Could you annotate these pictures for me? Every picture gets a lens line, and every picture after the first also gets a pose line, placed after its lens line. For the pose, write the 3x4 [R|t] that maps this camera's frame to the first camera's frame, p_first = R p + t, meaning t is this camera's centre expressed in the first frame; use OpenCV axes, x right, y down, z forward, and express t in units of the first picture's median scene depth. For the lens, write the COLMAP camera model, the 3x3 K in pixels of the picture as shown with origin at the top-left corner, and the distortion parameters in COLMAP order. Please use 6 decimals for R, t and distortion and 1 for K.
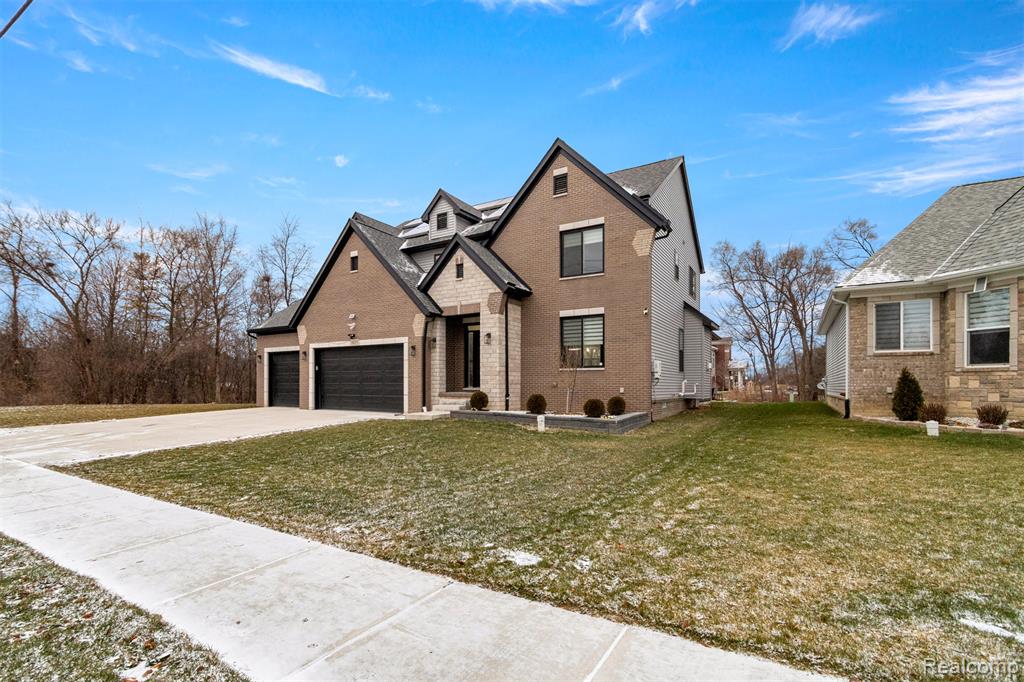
lens RADIAL K [[481.0, 0, 490.8], [0, 481.0, 382.2], [0, 0, 1]] dist [0.012646, 0.000007]
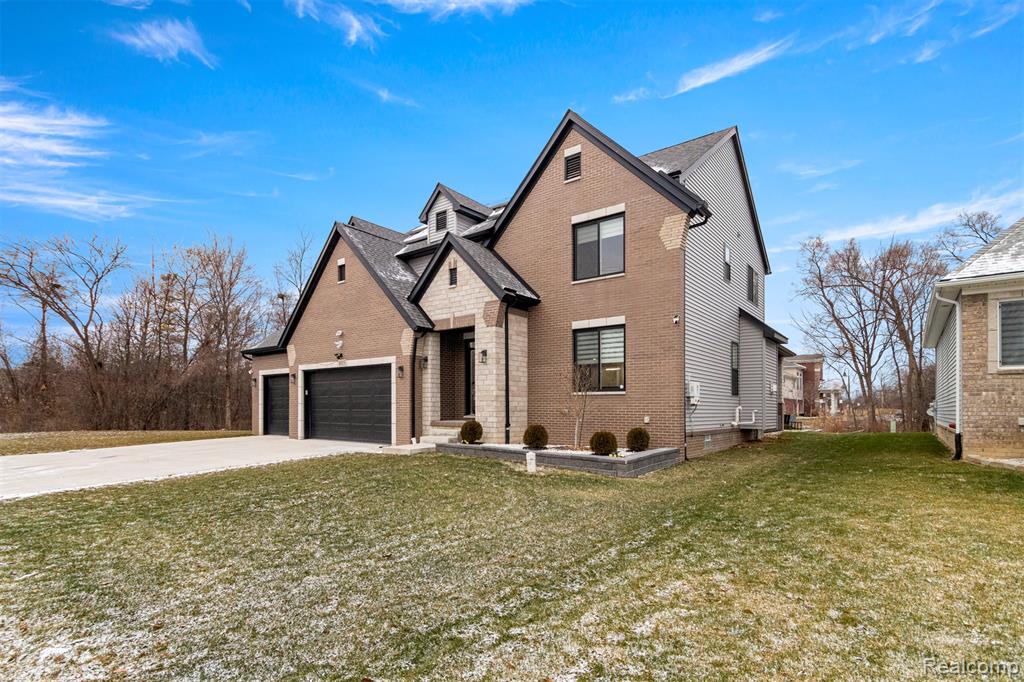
lens RADIAL K [[519.0, 0, 484.3], [0, 519.0, 404.6], [0, 0, 1]] dist [0.012069, -0.000802]
pose [[0.993328, -0.000529, -0.115320, 0.096579], [0.000191, 0.999996, -0.002944, -0.005357], [0.115321, 0.002903, 0.993324, 0.108944]]
